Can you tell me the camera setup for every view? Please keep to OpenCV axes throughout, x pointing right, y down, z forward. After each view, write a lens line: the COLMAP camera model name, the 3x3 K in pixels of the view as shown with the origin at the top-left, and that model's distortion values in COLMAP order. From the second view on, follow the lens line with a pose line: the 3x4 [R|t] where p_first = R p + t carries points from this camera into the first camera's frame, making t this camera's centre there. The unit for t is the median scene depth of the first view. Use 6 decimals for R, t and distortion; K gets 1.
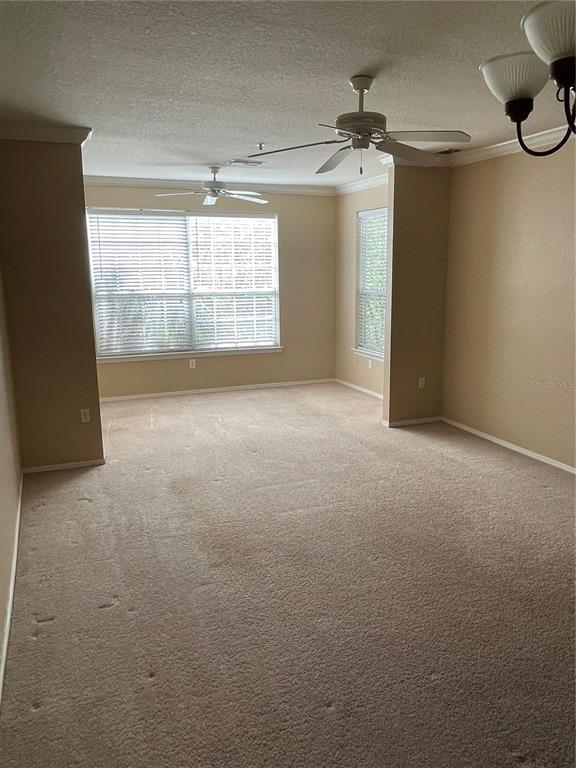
lens RADIAL K [[586.7, 0, 288.0], [0, 586.7, 384.0], [0, 0, 1]] dist [-0.001839, 0.000822]
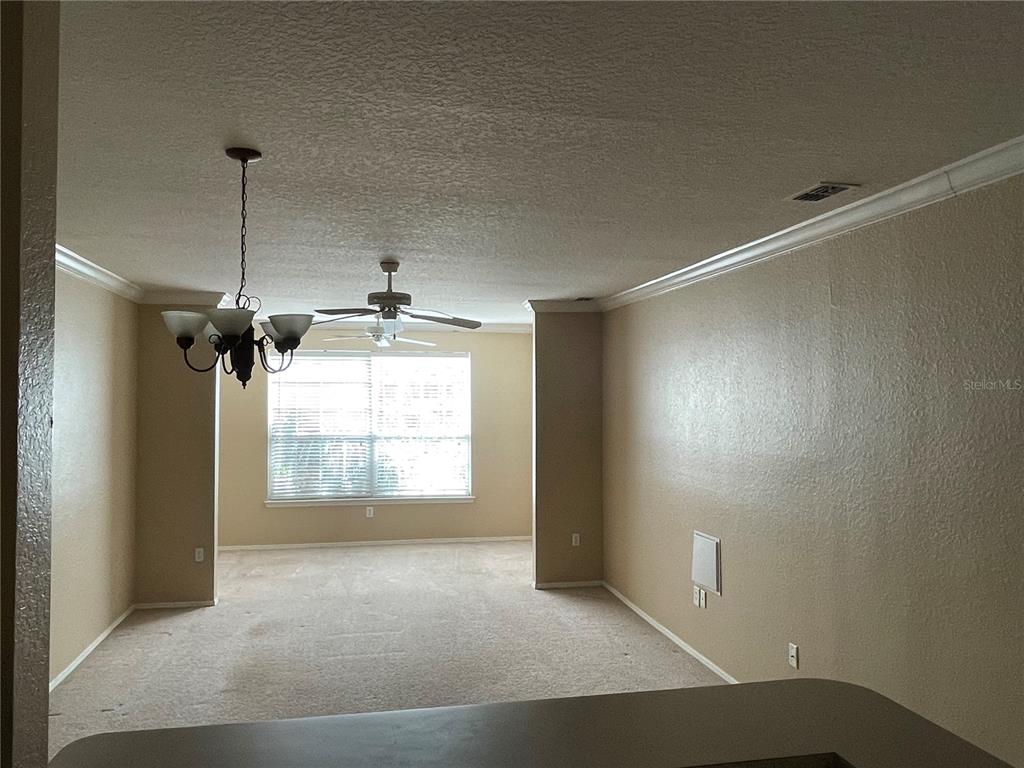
lens RADIAL K [[782.2, 0, 512.0], [0, 782.2, 384.0], [0, 0, 1]] dist [-0.001839, 0.000822]
pose [[0.982192, 0.004575, -0.187826, 0.356259], [-0.043869, 0.977654, -0.205590, 0.014835], [0.182689, 0.210169, 0.960445, -0.220242]]
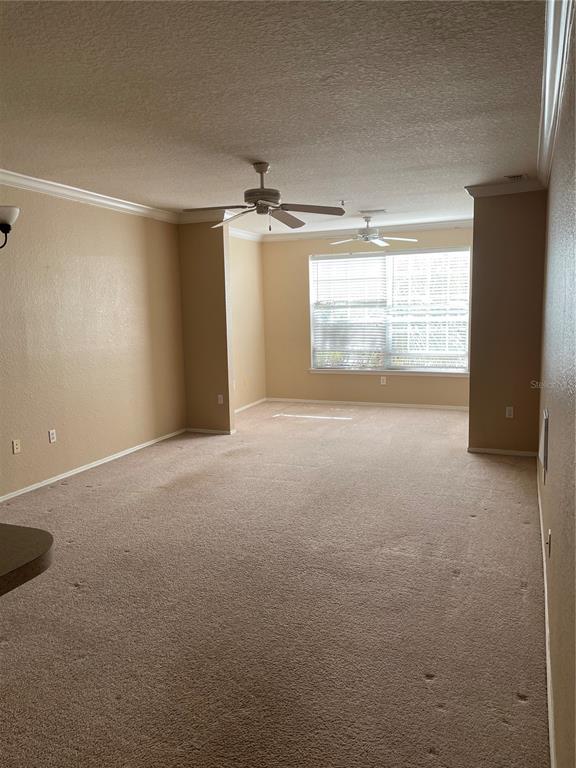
lens RADIAL K [[578.6, 0, 288.0], [0, 578.6, 384.0], [0, 0, 1]] dist [0.102293, -0.118433]
pose [[0.711789, 0.084998, -0.697232, 0.639337], [-0.119933, 0.992781, -0.001409, -0.003681], [0.692079, 0.084624, 0.716844, 0.047318]]
